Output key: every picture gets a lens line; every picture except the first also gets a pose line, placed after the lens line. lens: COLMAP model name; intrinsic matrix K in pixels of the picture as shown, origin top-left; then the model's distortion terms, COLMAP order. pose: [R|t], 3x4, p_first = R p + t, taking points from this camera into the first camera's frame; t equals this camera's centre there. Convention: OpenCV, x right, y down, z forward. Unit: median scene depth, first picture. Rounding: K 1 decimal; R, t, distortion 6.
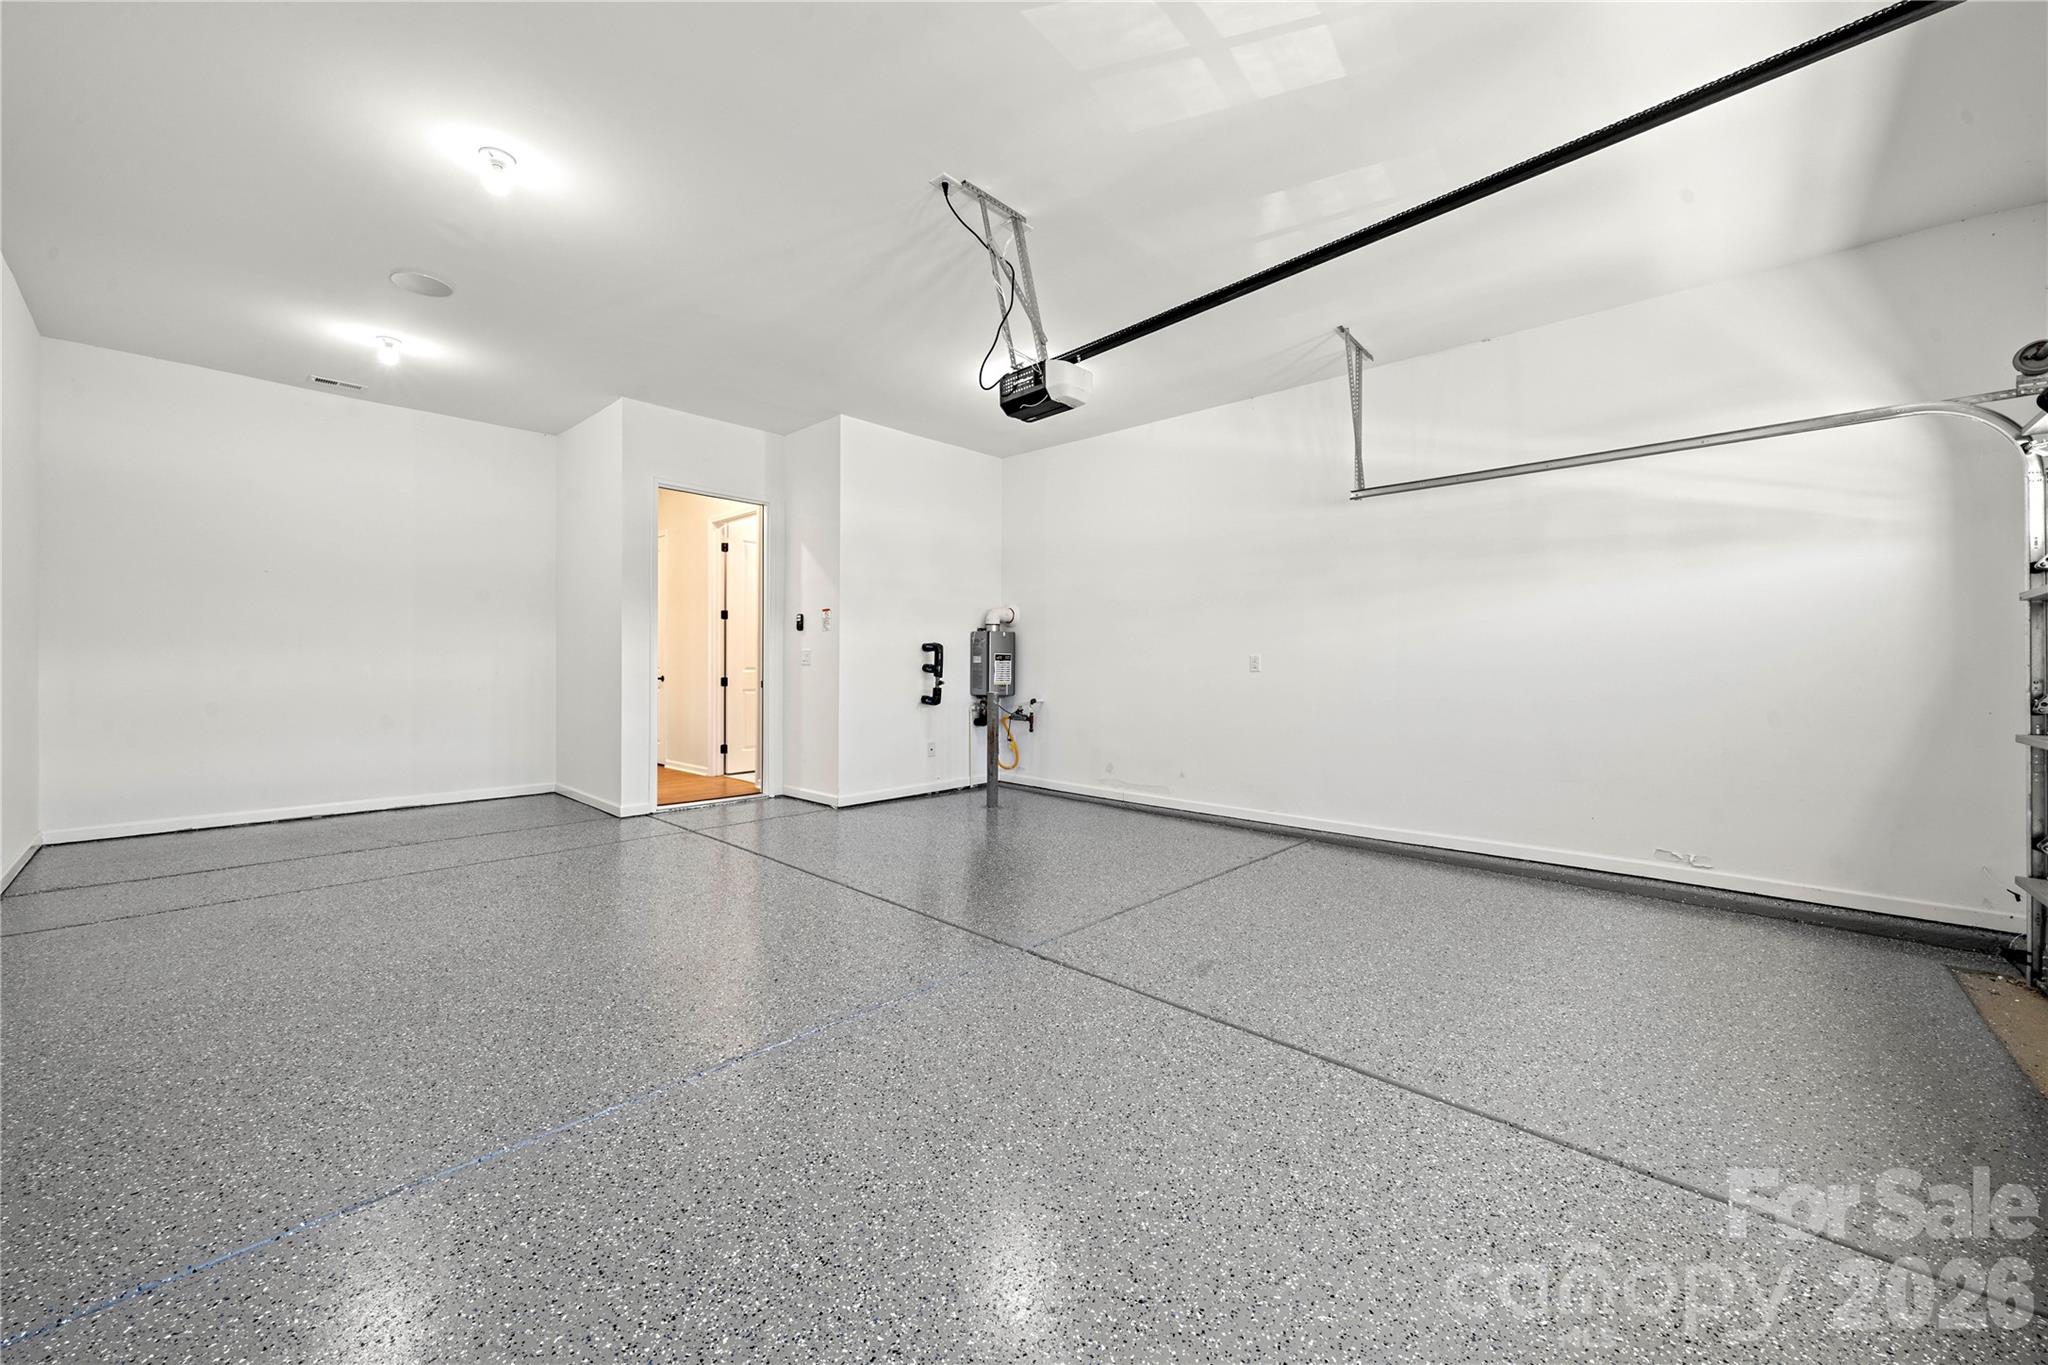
lens RADIAL K [[759.1, 0, 1023.2], [0, 759.1, 674.5], [0, 0, 1]] dist [0.005620, 0.000016]
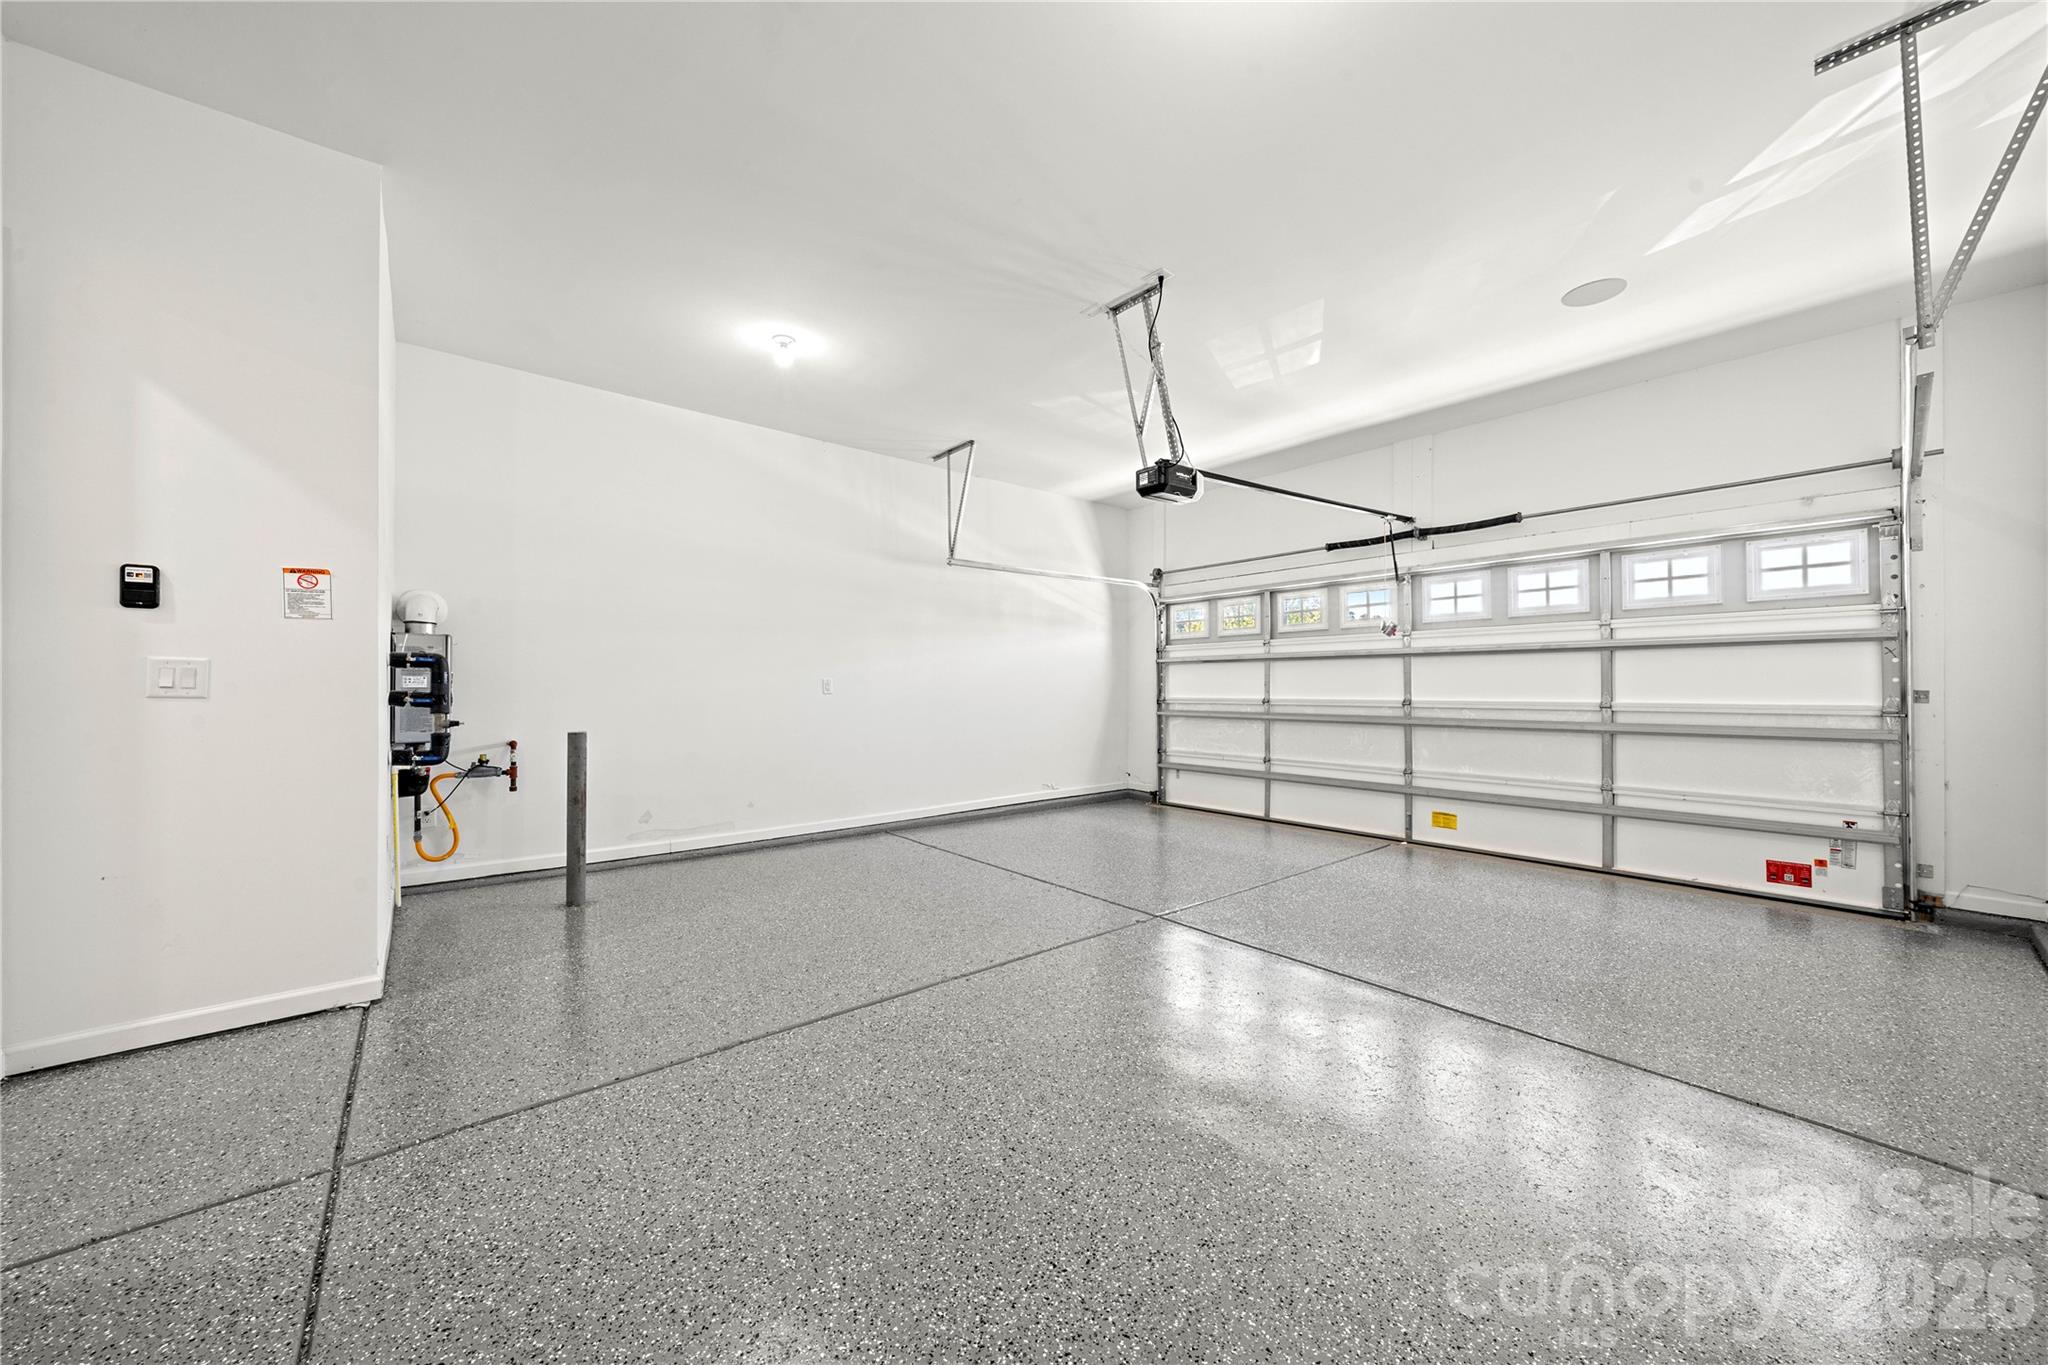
lens RADIAL K [[692.8, 0, 1022.3], [0, 692.8, 683.2], [0, 0, 1]] dist [-0.000829, 0.000195]
pose [[0.150569, -0.000177, 0.988600, -0.563440], [0.015869, 0.999872, -0.002238, -0.011157], [-0.988472, 0.016025, 0.150552, 0.506968]]
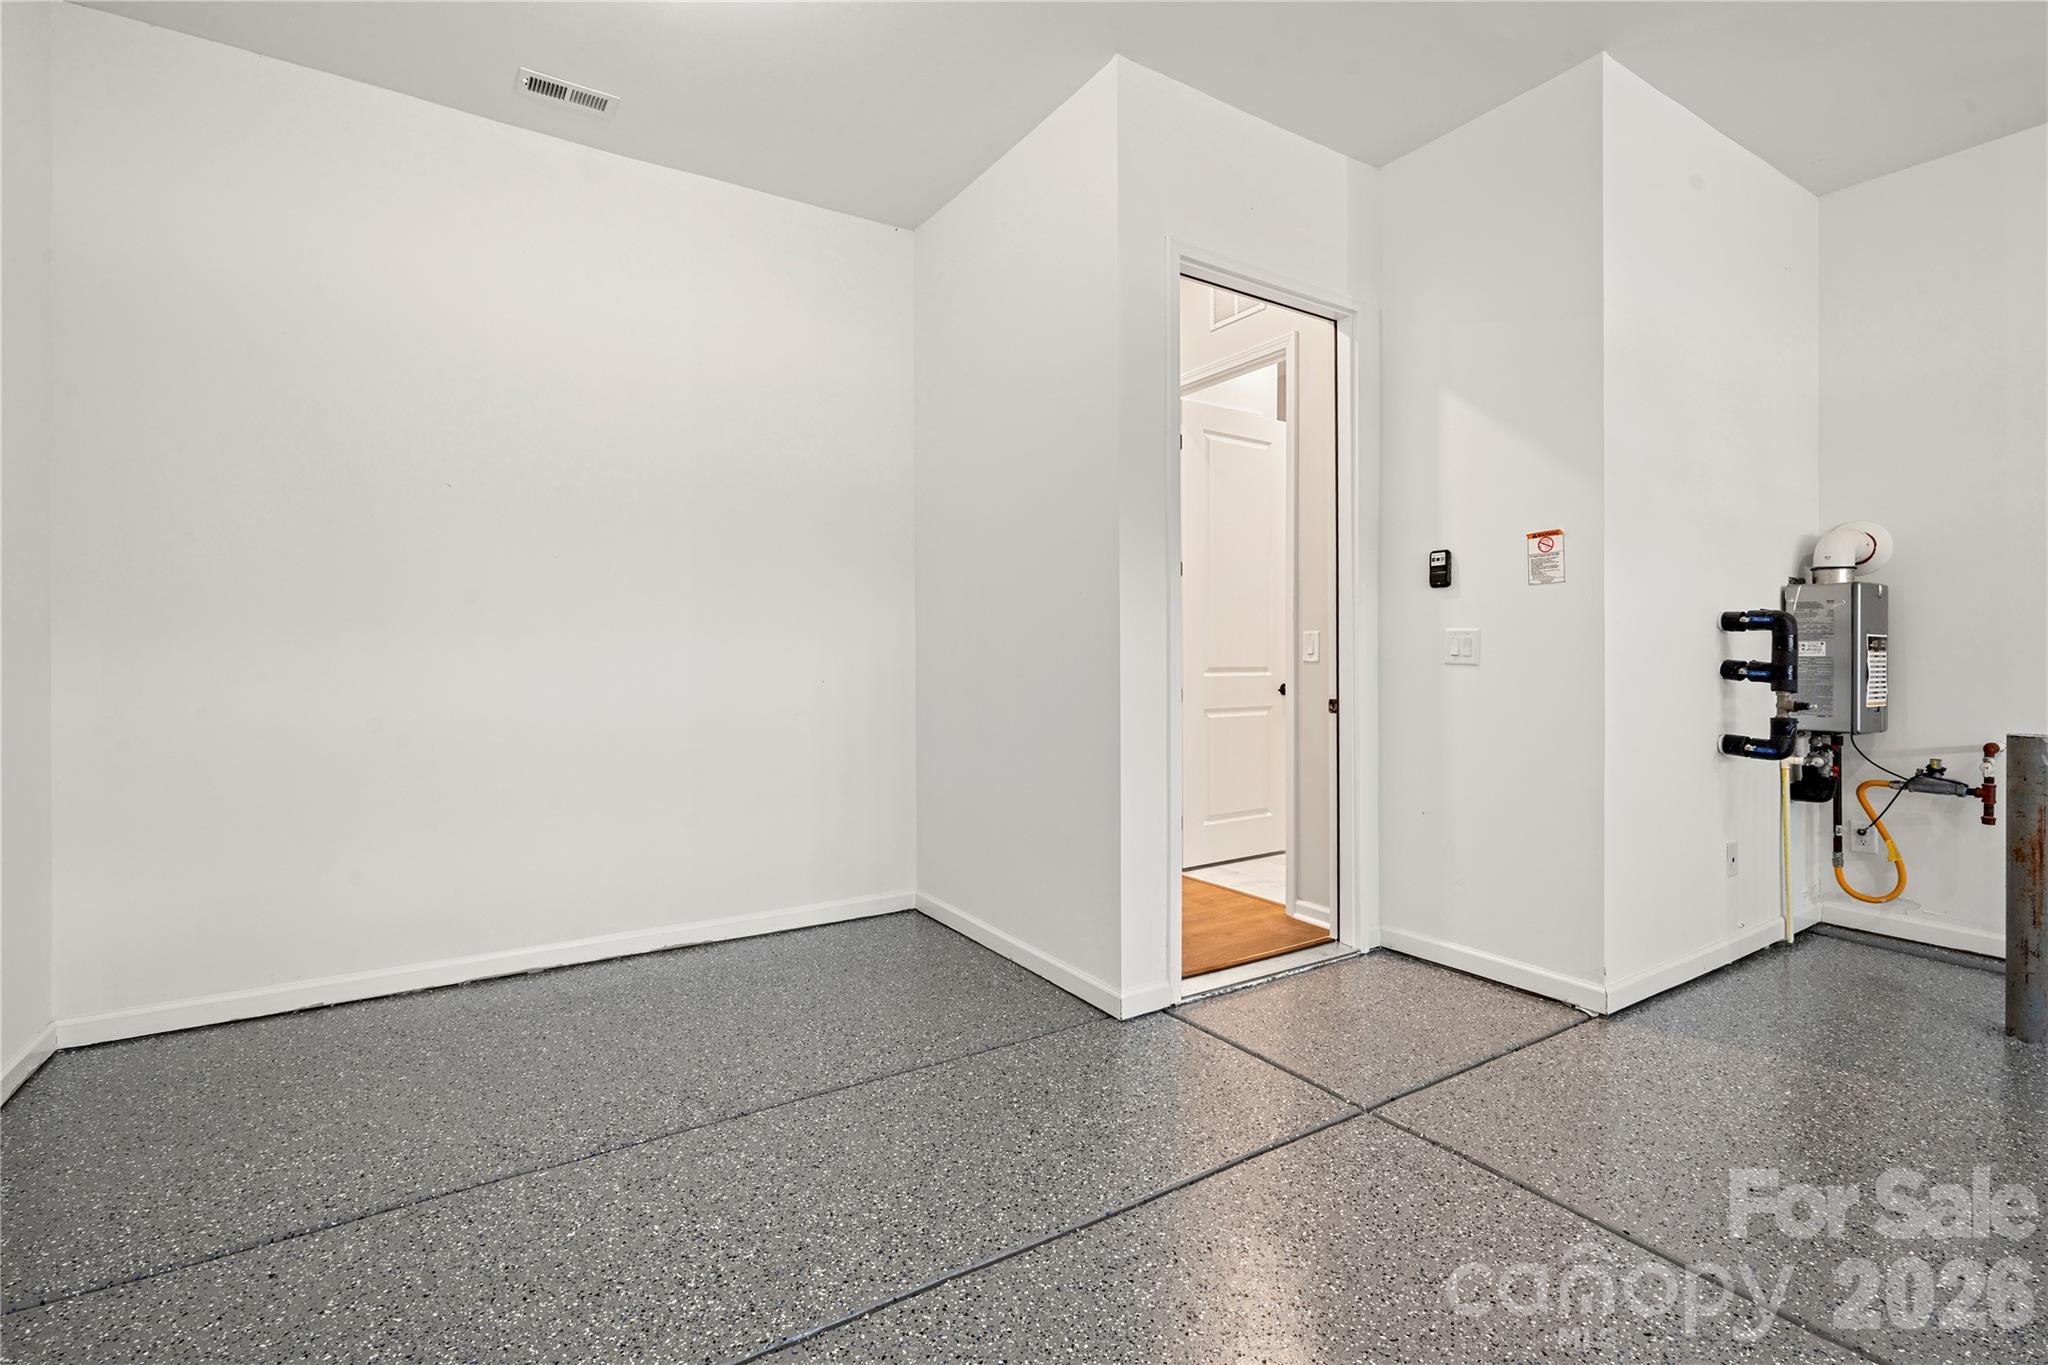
lens RADIAL K [[901.4, 0, 1017.8], [0, 901.4, 661.9], [0, 0, 1]] dist [-0.001187, 0.001655]
pose [[0.970269, -0.002227, -0.242018, -0.406856], [-0.000081, 0.999955, -0.009526, -0.008260], [0.242028, 0.009262, 0.970225, 0.429269]]
